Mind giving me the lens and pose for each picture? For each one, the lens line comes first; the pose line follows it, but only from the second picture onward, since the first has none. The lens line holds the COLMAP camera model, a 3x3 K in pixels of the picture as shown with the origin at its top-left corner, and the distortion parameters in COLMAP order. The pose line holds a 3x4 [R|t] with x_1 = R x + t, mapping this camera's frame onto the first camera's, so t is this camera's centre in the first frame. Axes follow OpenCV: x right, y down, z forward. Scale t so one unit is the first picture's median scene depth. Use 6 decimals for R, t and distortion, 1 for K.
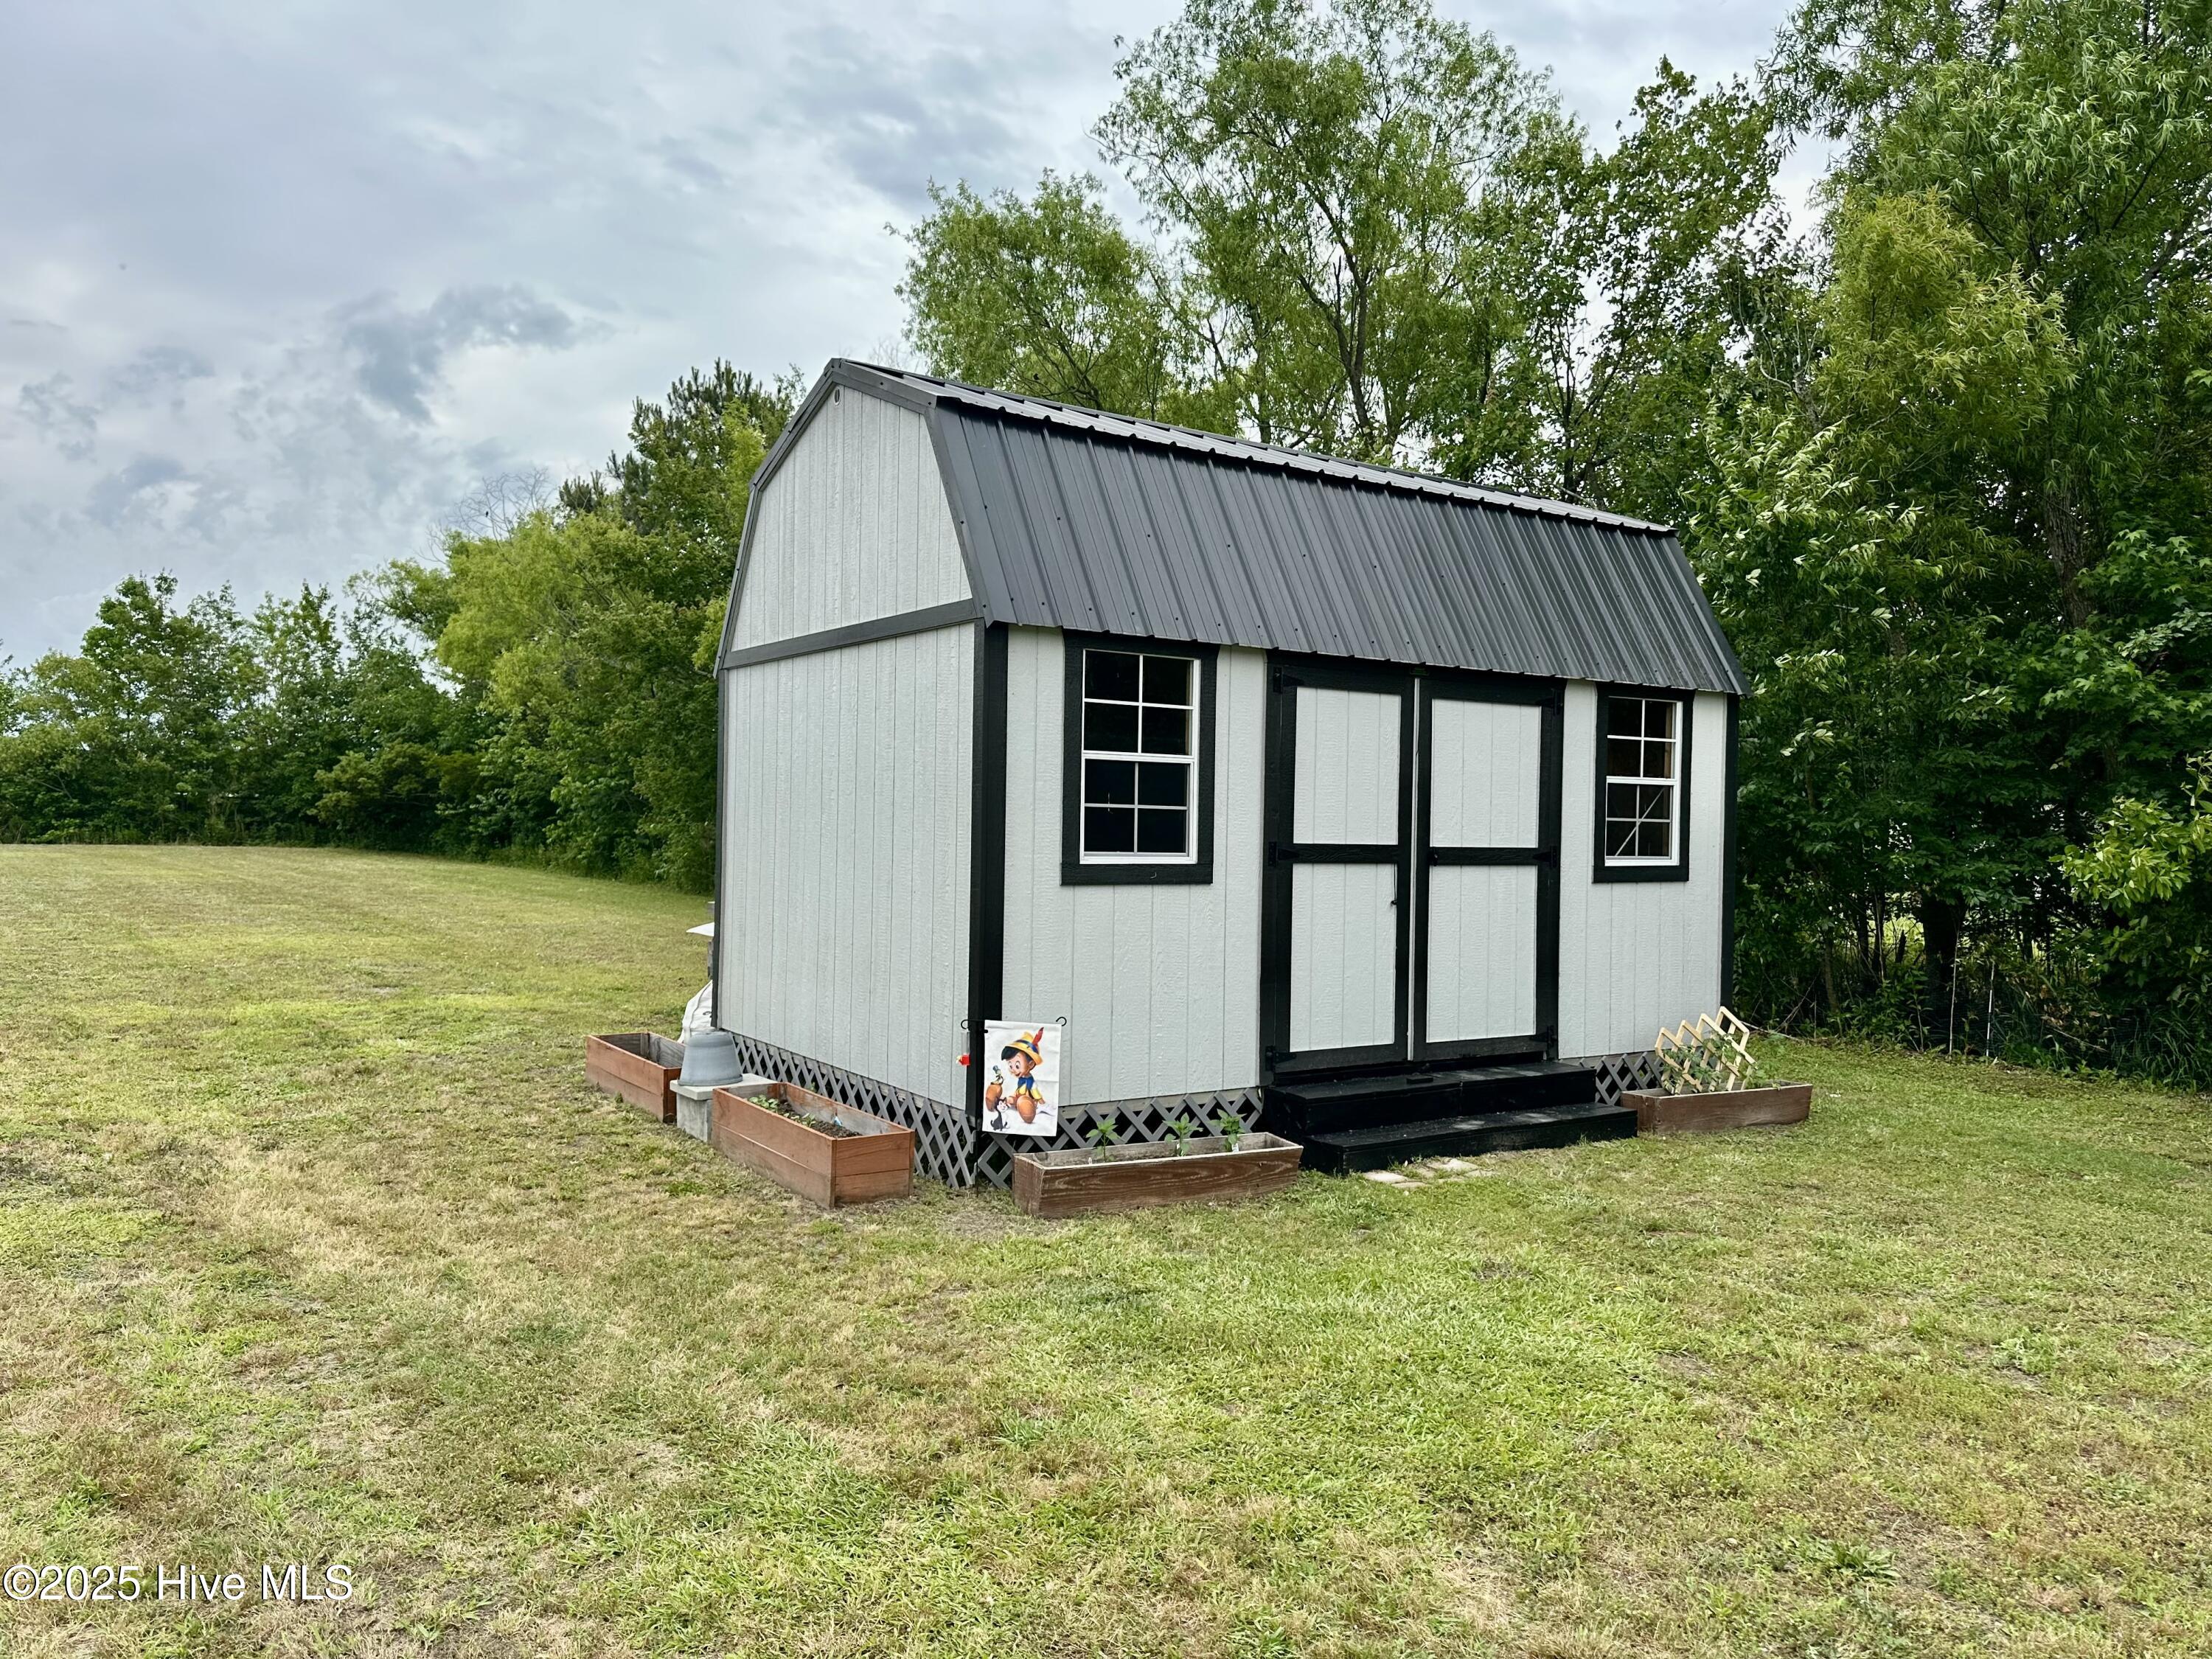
lens RADIAL K [[1571.7, 0, 1115.1], [0, 1571.7, 835.0], [0, 0, 1]] dist [0.064719, -0.072066]
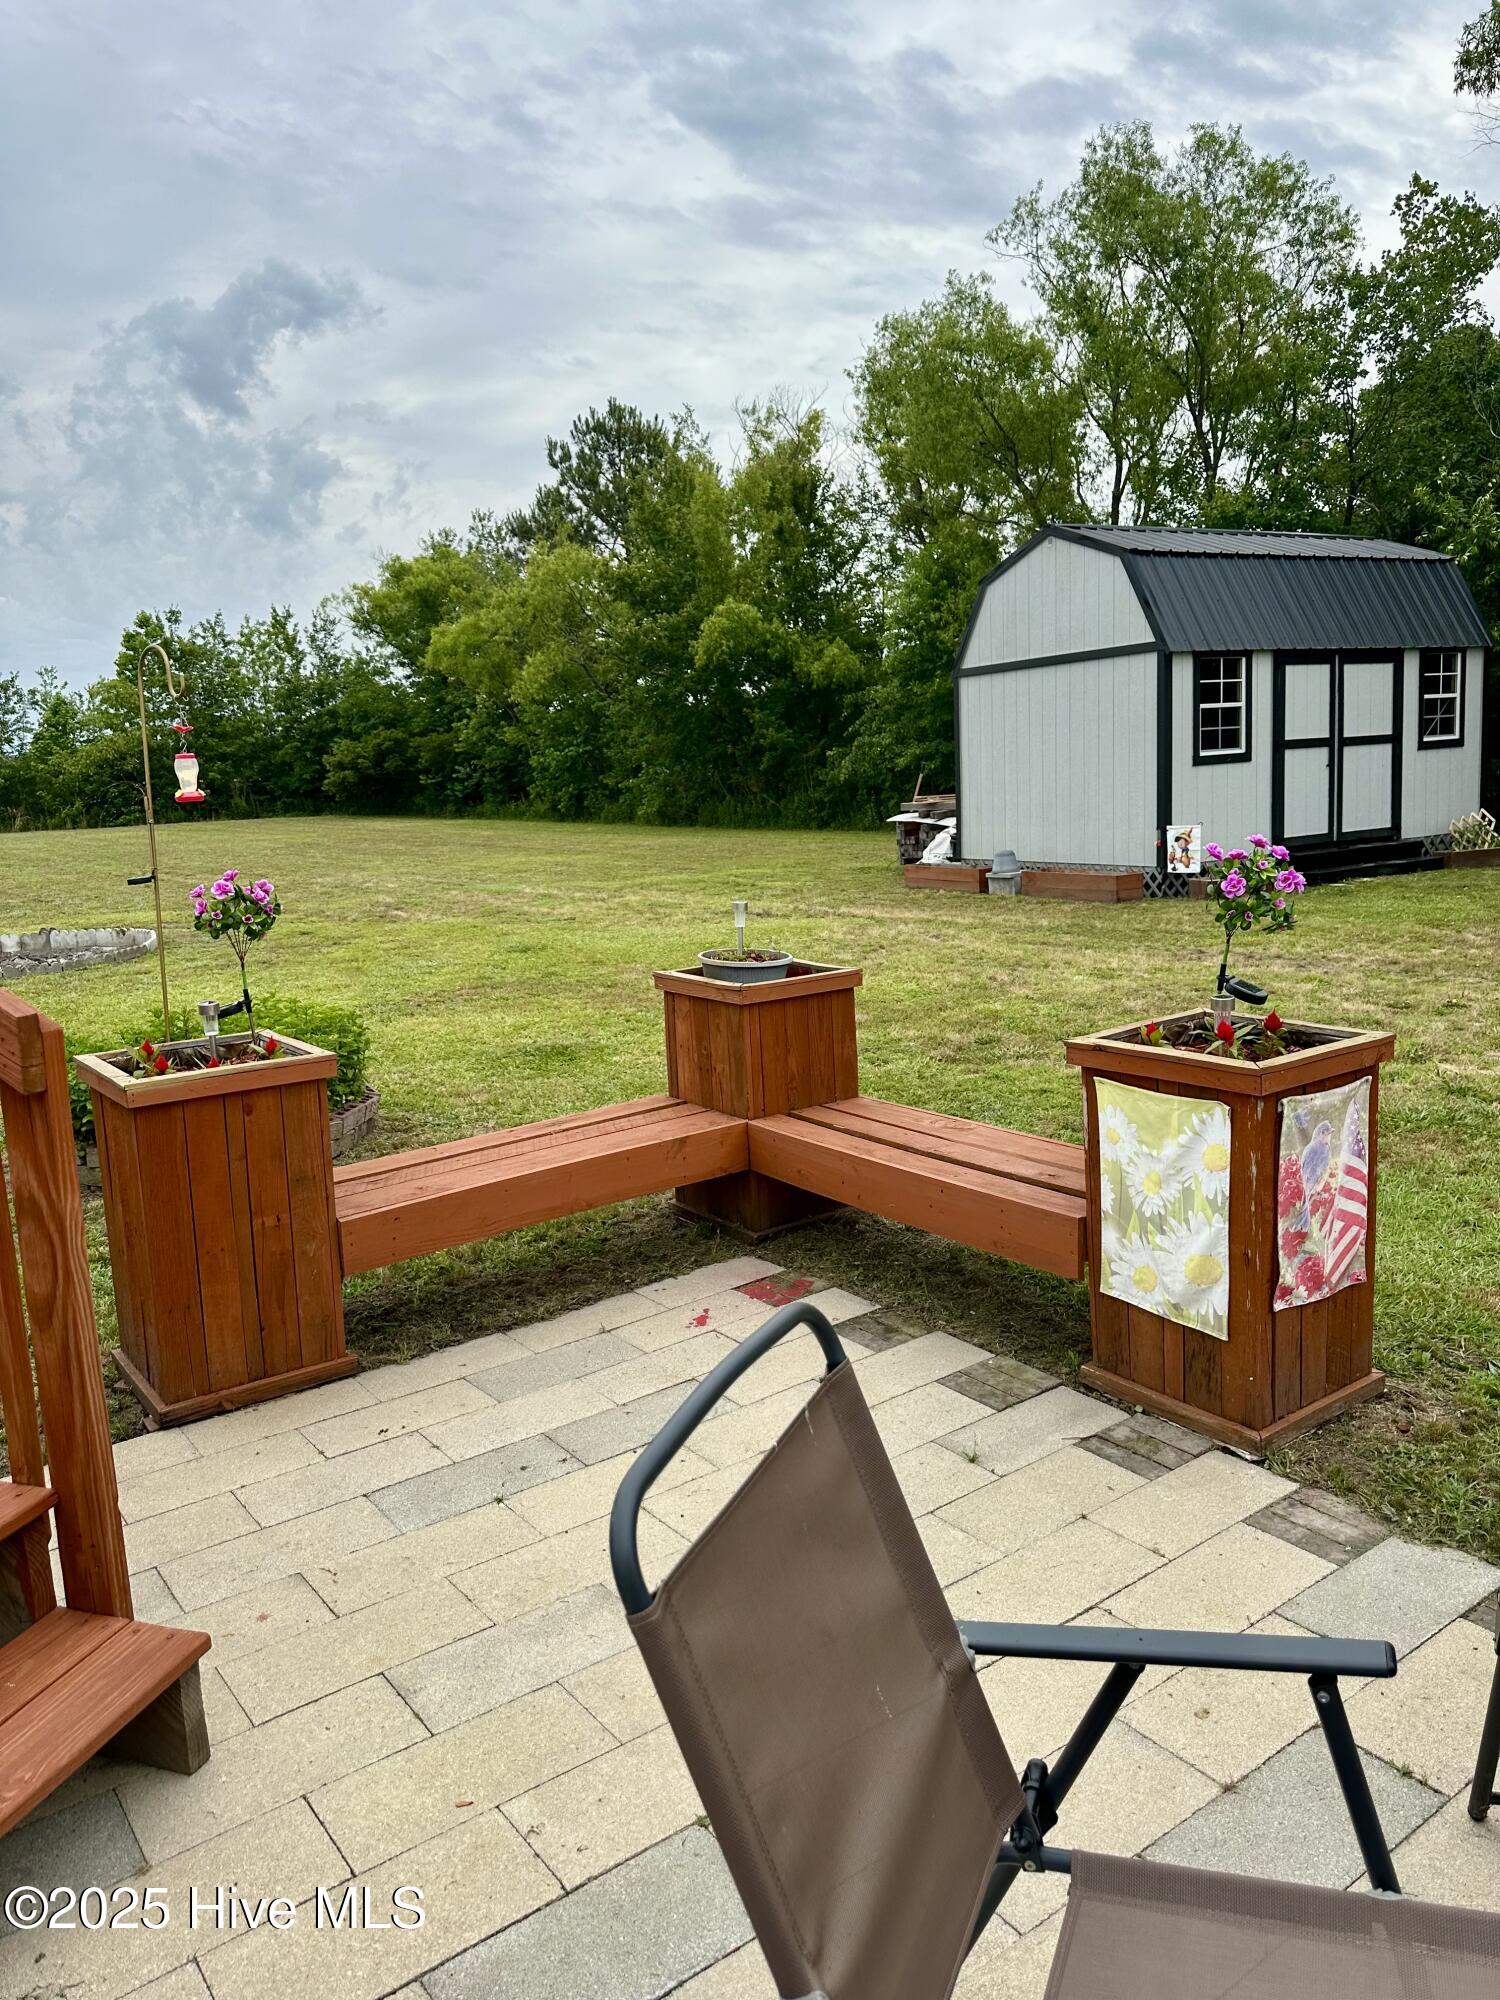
lens RADIAL K [[1421.0, 0, 769.4], [0, 1421.0, 999.3], [0, 0, 1]] dist [0.064719, -0.072066]
pose [[0.996247, -0.062889, -0.059475, -0.417736], [0.071463, 0.985294, 0.155203, 0.000029], [0.048840, -0.158871, 0.986091, -0.867170]]
